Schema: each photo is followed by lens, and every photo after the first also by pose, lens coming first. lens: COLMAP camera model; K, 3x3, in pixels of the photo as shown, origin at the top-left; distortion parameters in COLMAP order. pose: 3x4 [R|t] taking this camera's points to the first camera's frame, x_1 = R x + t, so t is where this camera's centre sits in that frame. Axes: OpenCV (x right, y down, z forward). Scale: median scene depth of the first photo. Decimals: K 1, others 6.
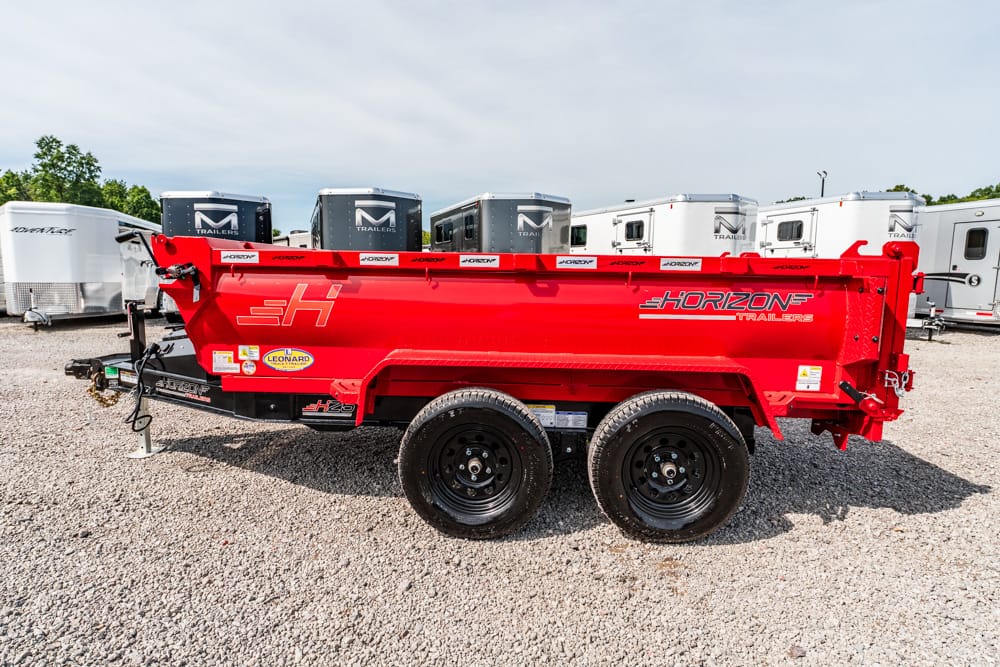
lens RADIAL K [[530.1, 0, 500.0], [0, 530.1, 333.5], [0, 0, 1]] dist [-0.002645, -0.000777]
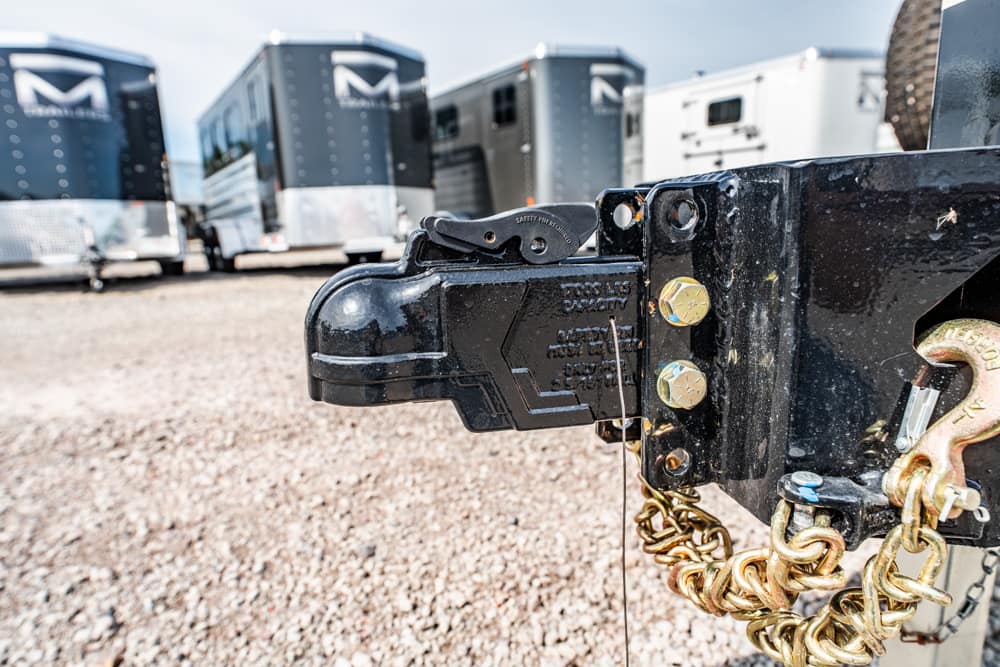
lens RADIAL K [[599.0, 0, 500.0], [0, 599.0, 333.5], [0, 0, 1]] dist [0.004544, 0.001065]
pose [[0.970122, -0.090249, 0.225209, -1.134140], [0.074454, 0.994194, 0.077689, 0.082425], [-0.230913, -0.058600, 0.971208, 1.228033]]
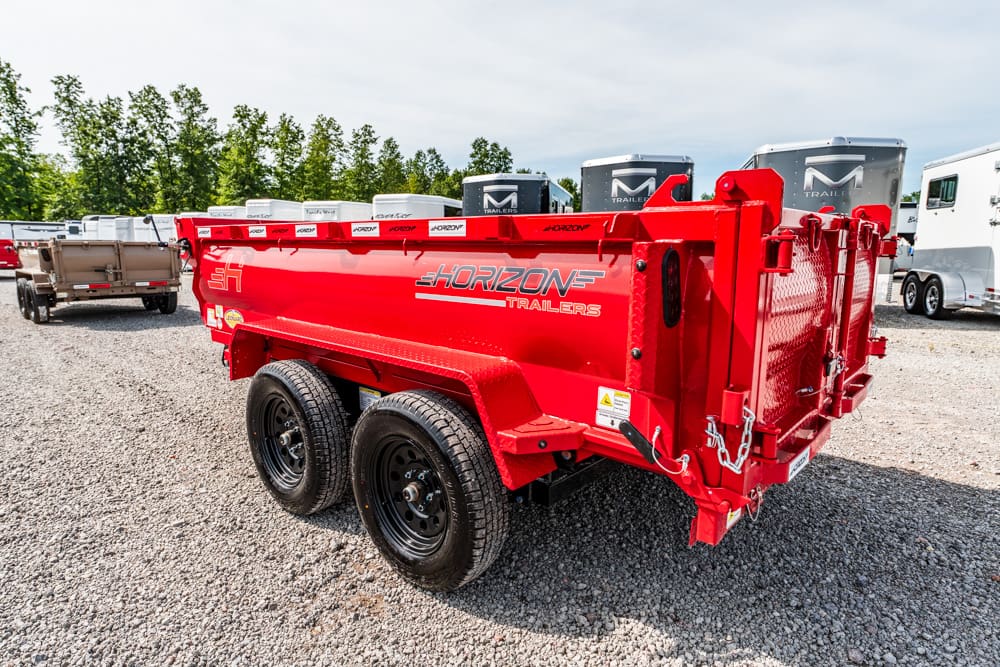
lens RADIAL K [[557.5, 0, 500.0], [0, 557.5, 333.5], [0, 0, 1]] dist [-0.007776, 0.016160]
pose [[0.782856, 0.087657, -0.615998, 0.857431], [-0.064996, 0.996131, 0.059149, -0.032079], [0.618799, -0.006268, 0.785524, 0.404716]]
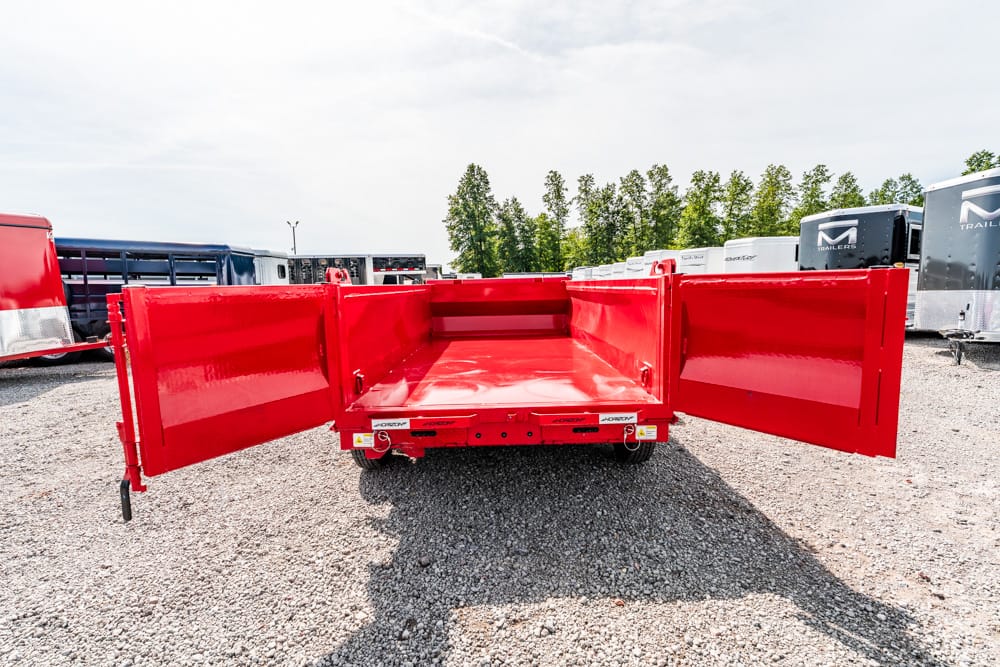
lens RADIAL K [[467.2, 0, 500.0], [0, 467.2, 333.5], [0, 0, 1]] dist [0.009993, 0.000174]
pose [[0.065731, 0.086713, -0.994063, 1.629452], [-0.096136, 0.992133, 0.080188, -0.136644], [0.993195, 0.090295, 0.073550, 1.197723]]
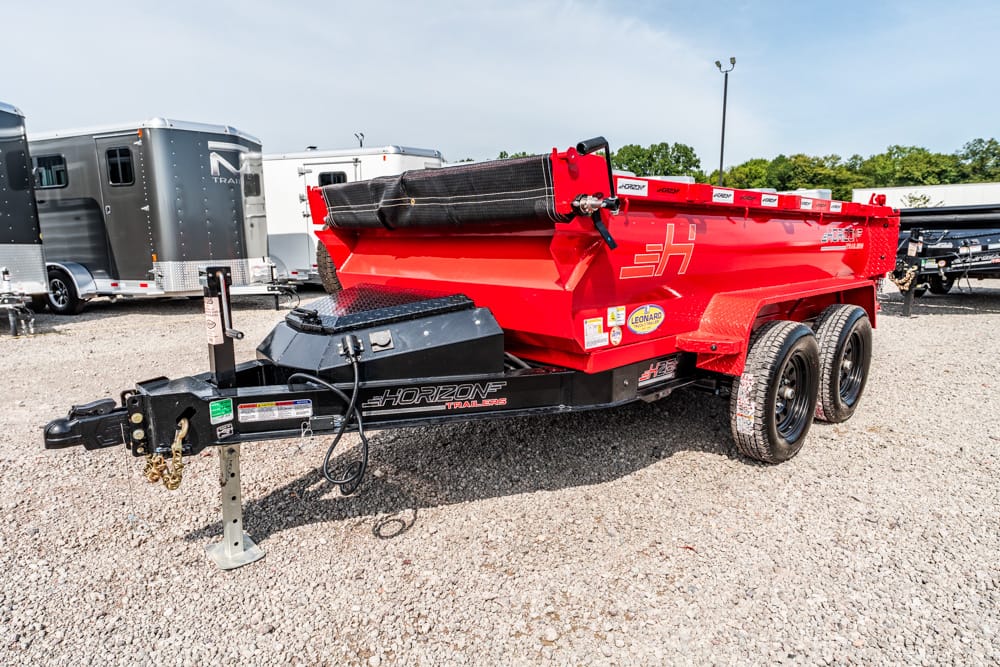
lens RADIAL K [[587.4, 0, 500.0], [0, 587.4, 333.5], [0, 0, 1]] dist [-0.003939, -0.001778]
pose [[0.697537, -0.132577, 0.704177, -1.237801], [0.097661, 0.991154, 0.089868, -0.032333], [-0.709862, 0.006084, 0.704315, 0.550574]]
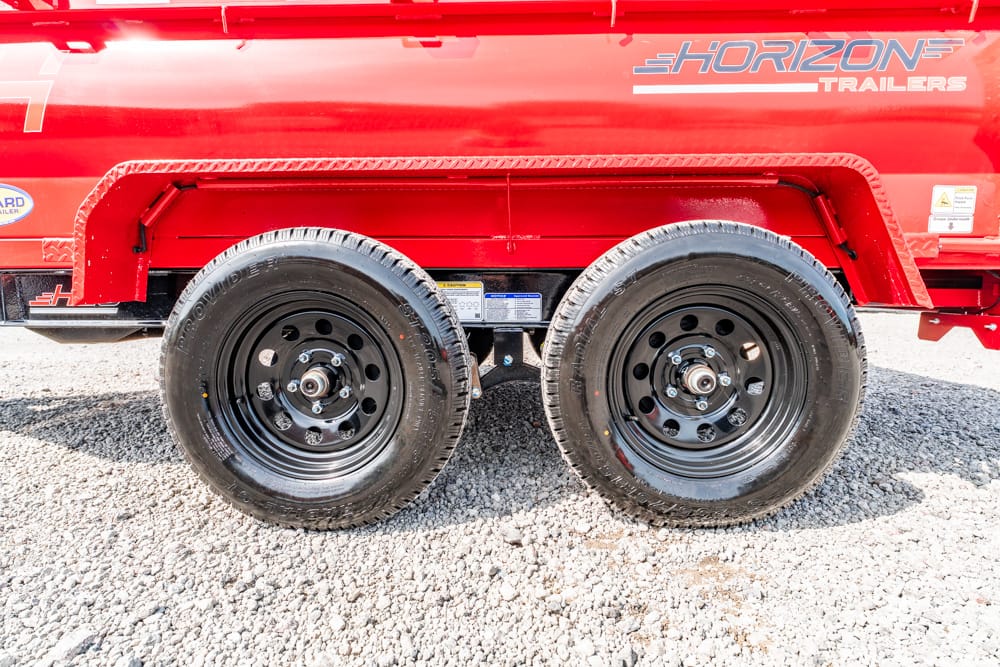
lens RADIAL K [[502.9, 0, 500.0], [0, 502.9, 333.5], [0, 0, 1]] dist [-0.000709, 0.000037]
pose [[0.999638, -0.018382, 0.019638, 0.114413], [0.018831, 0.999559, -0.022961, 0.208768], [-0.019207, 0.023323, 0.999543, 0.498371]]
